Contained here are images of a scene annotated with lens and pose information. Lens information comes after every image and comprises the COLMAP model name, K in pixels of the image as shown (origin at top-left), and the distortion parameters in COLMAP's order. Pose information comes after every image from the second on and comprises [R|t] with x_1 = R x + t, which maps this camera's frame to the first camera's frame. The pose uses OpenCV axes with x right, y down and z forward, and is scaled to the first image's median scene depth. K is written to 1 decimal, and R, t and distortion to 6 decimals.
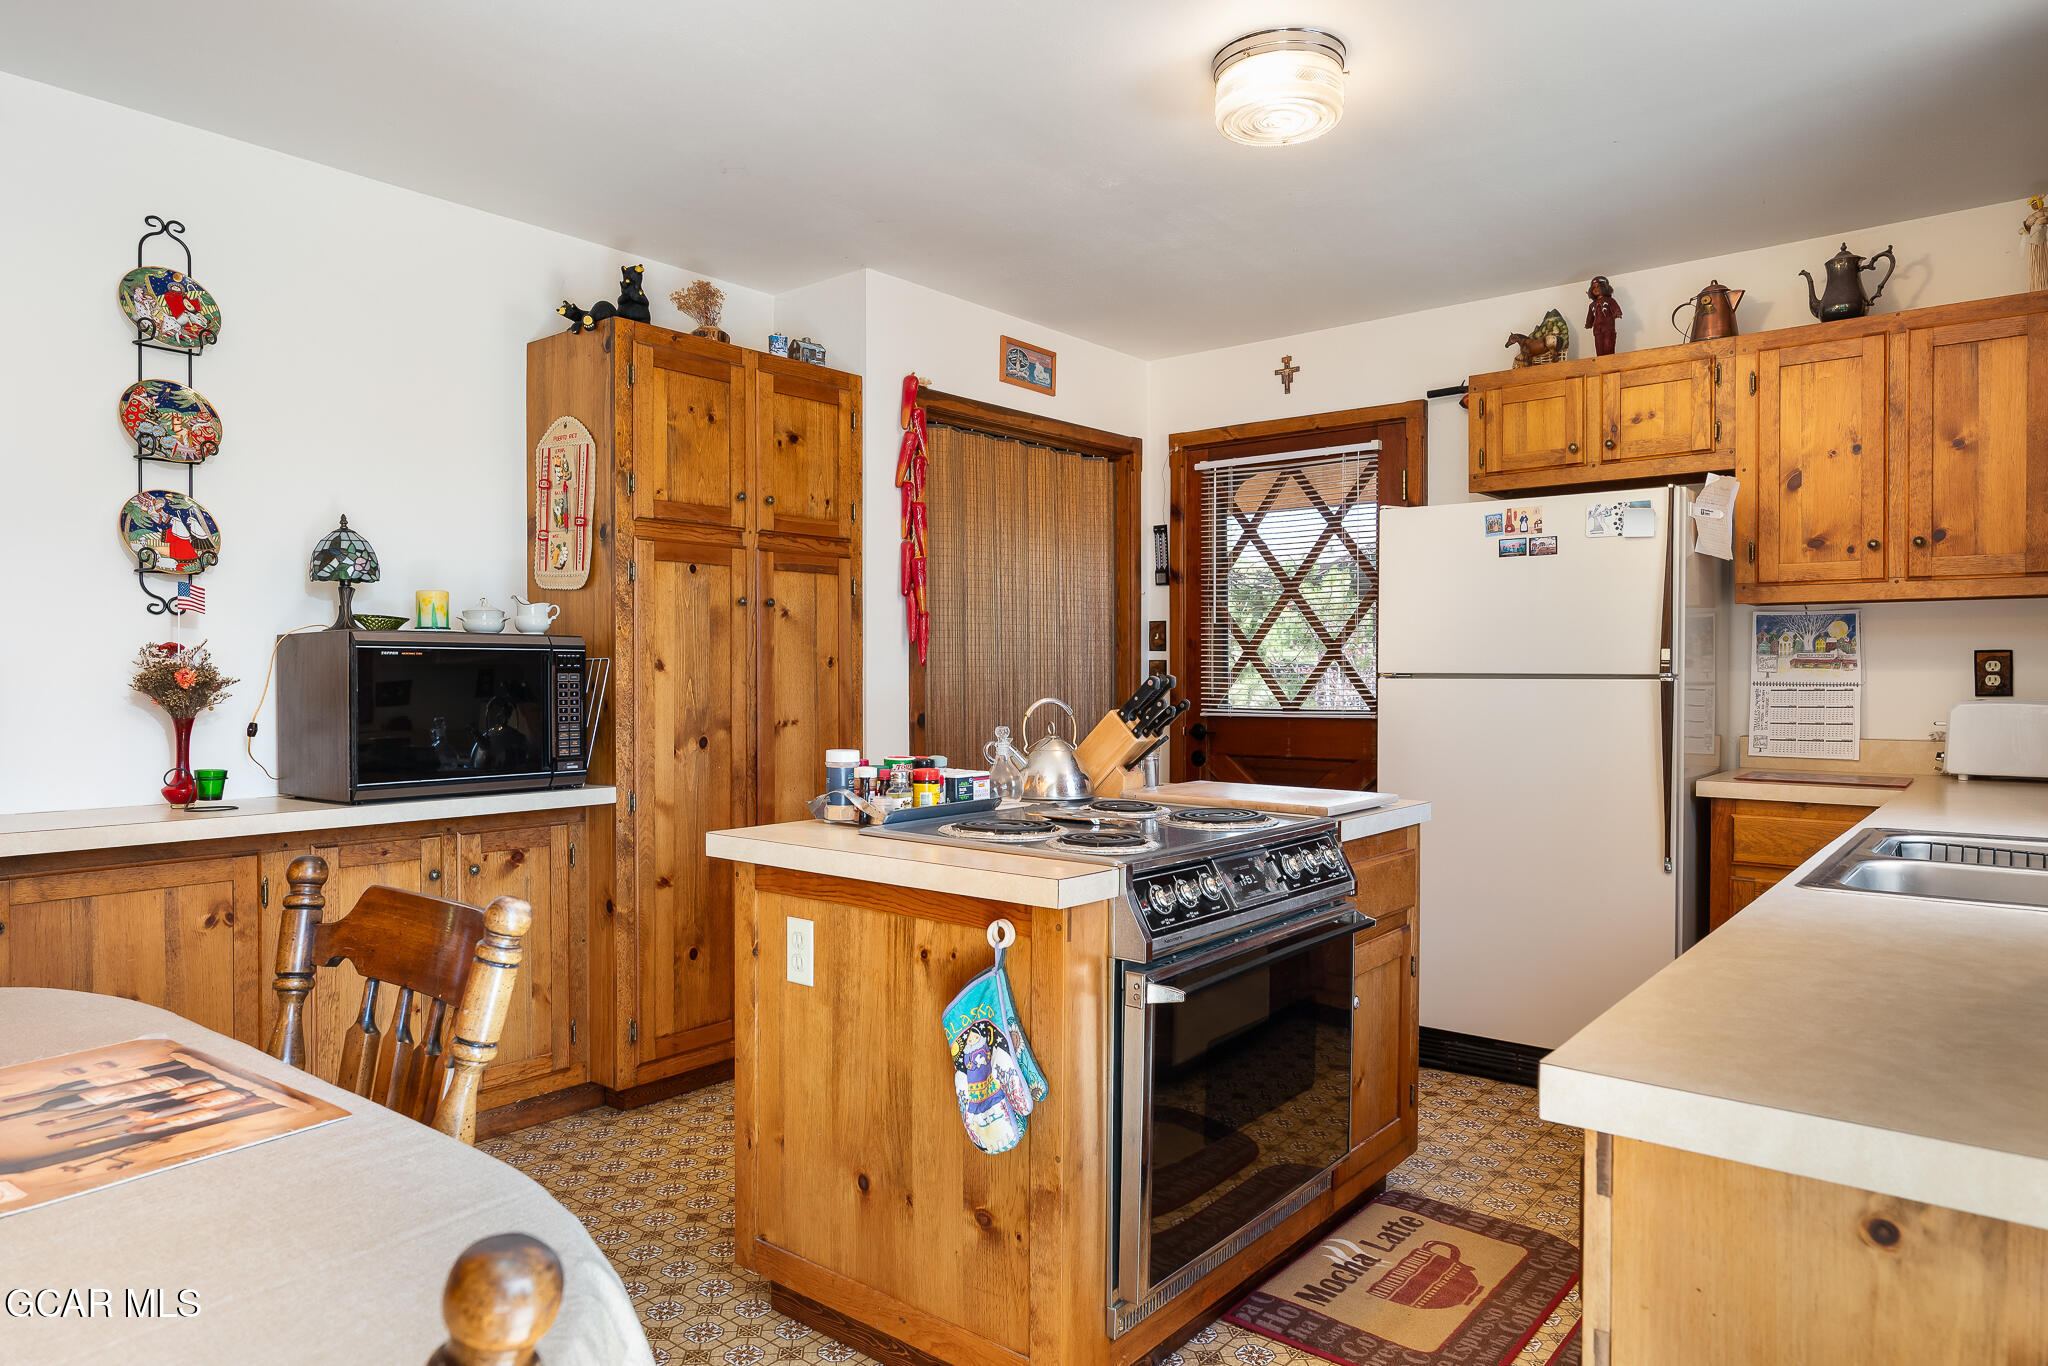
lens RADIAL K [[1282.9, 0, 983.6], [0, 1282.9, 686.0], [0, 0, 1]] dist [0.001920, -0.003169]
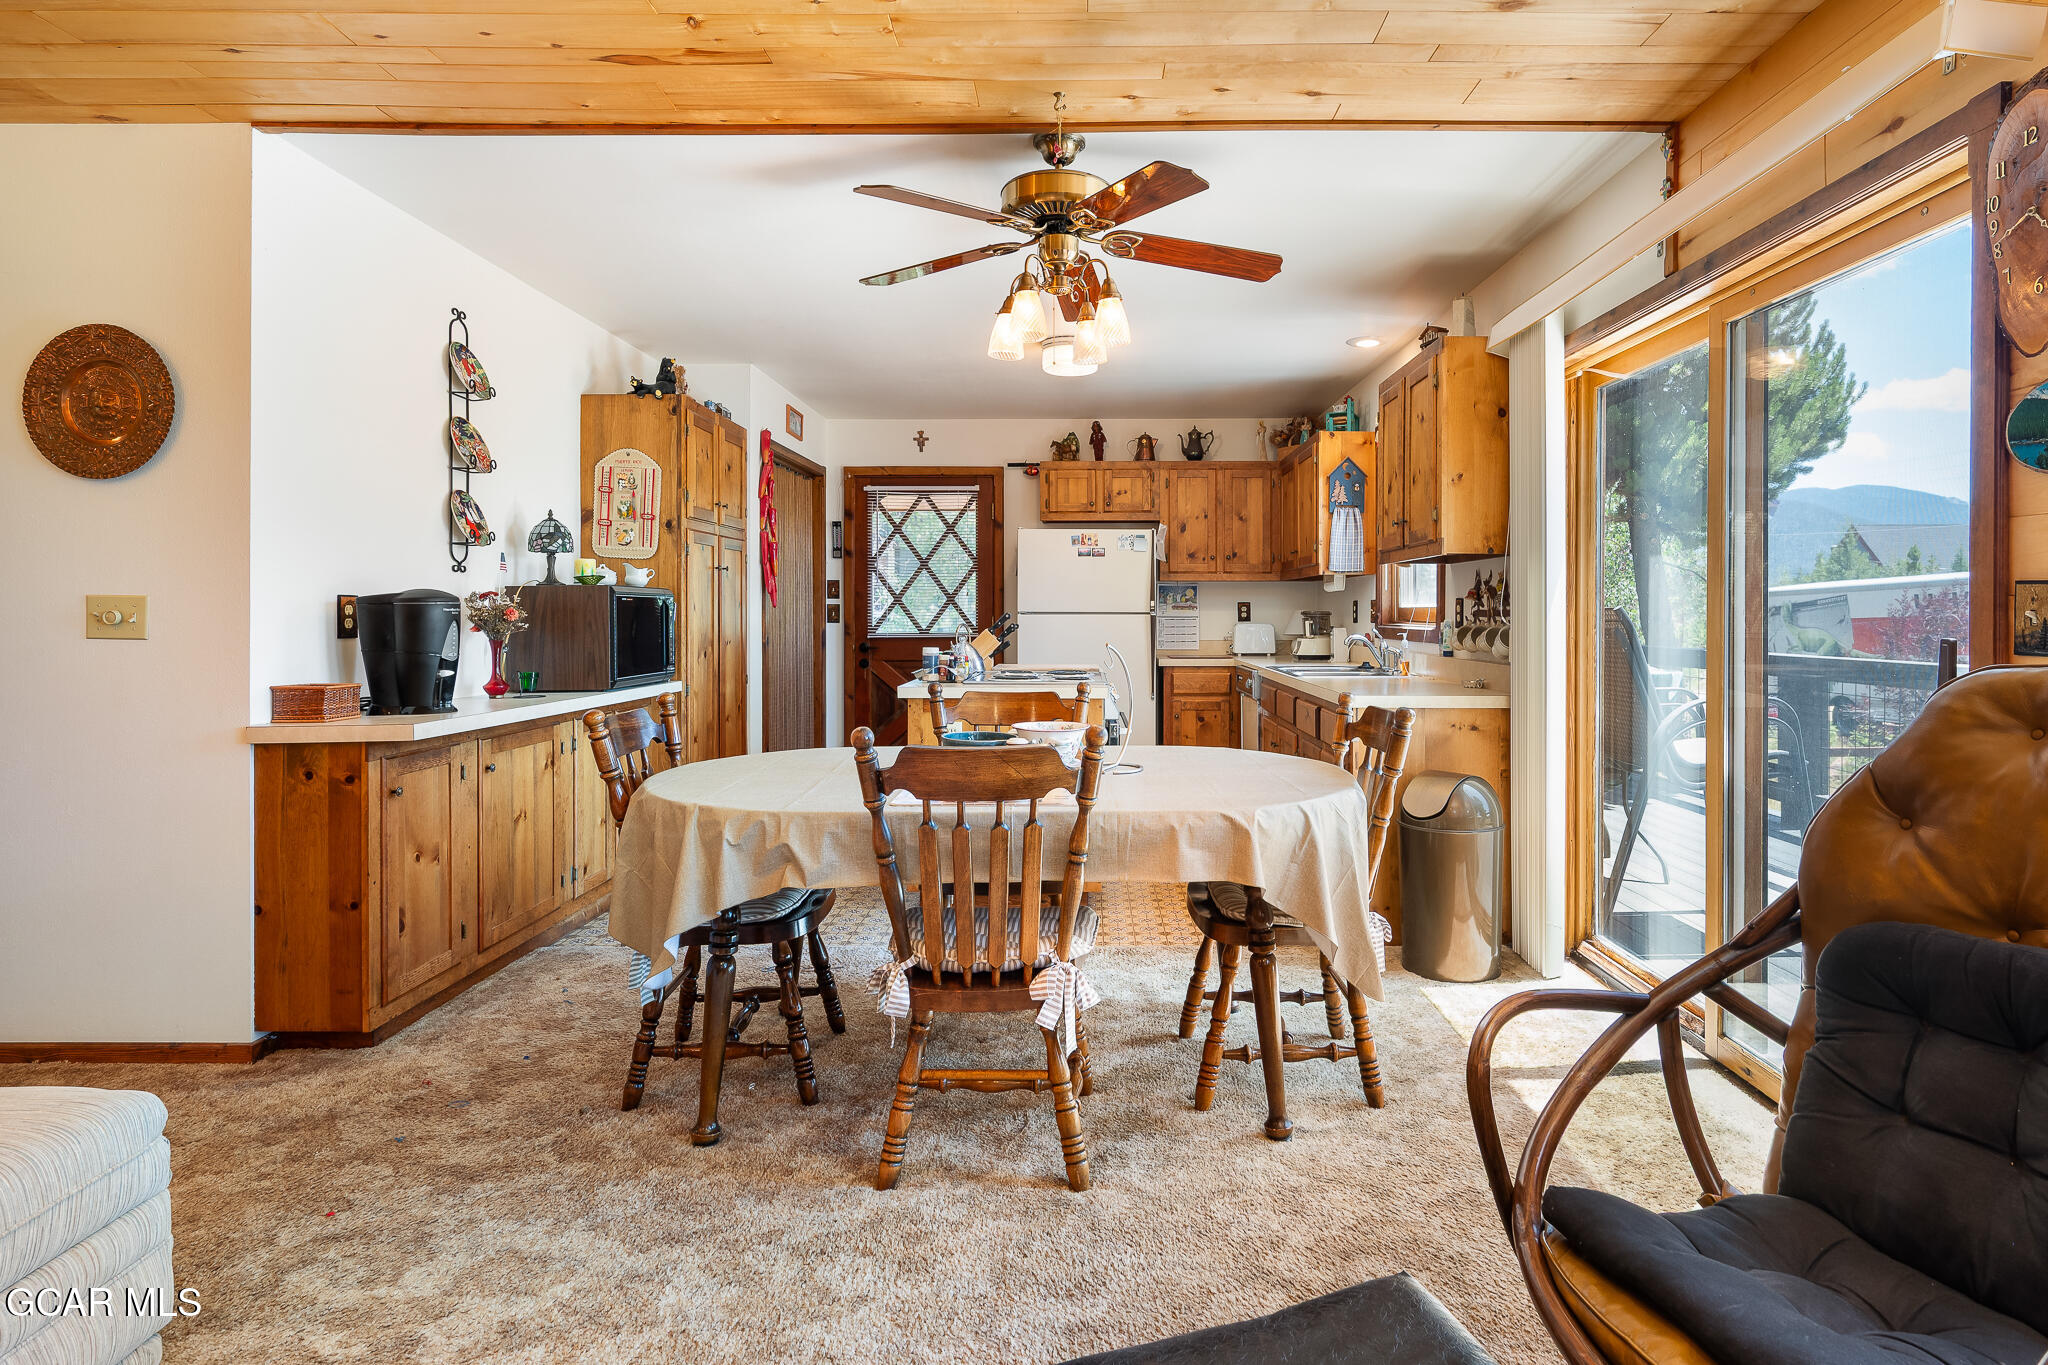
lens RADIAL K [[1096.8, 0, 1054.7], [0, 1096.8, 612.8], [0, 0, 1]] dist [0.001641, -0.002393]
pose [[0.778505, -0.000078, 0.627639, -0.768397], [0.007573, 0.999928, -0.009269, 0.008036], [-0.627593, 0.011970, 0.778449, -0.376214]]
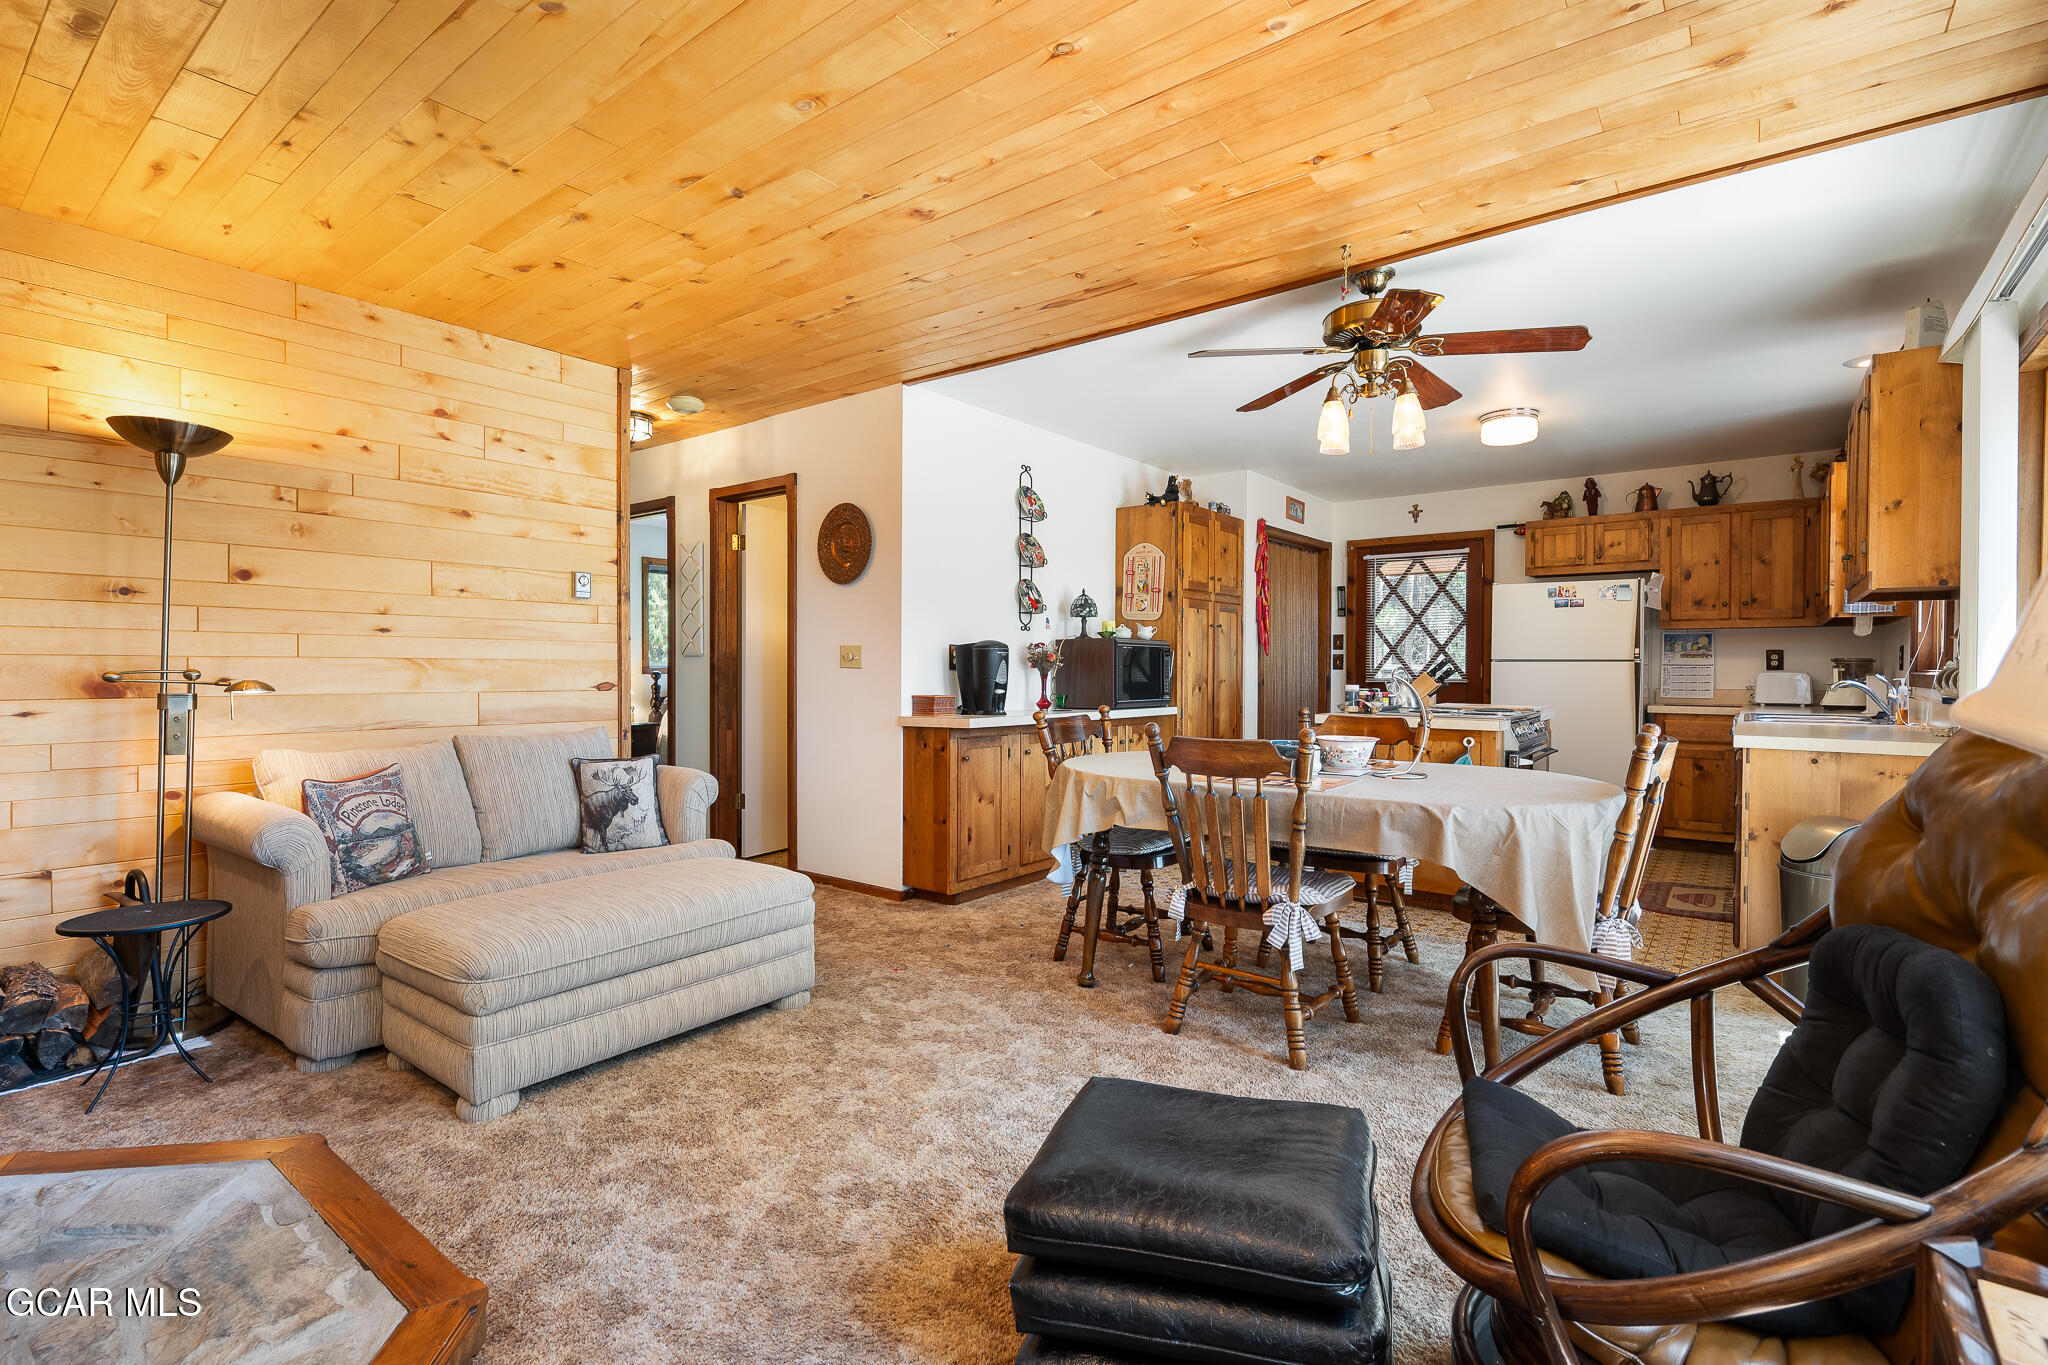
lens RADIAL K [[919.9, 0, 999.6], [0, 919.9, 677.5], [0, 0, 1]] dist [0.003965, -0.001565]
pose [[0.999885, 0.004707, 0.014406, -0.605281], [-0.004690, 0.999988, -0.001244, 0.029006], [-0.014412, 0.001176, 0.999895, -0.610690]]
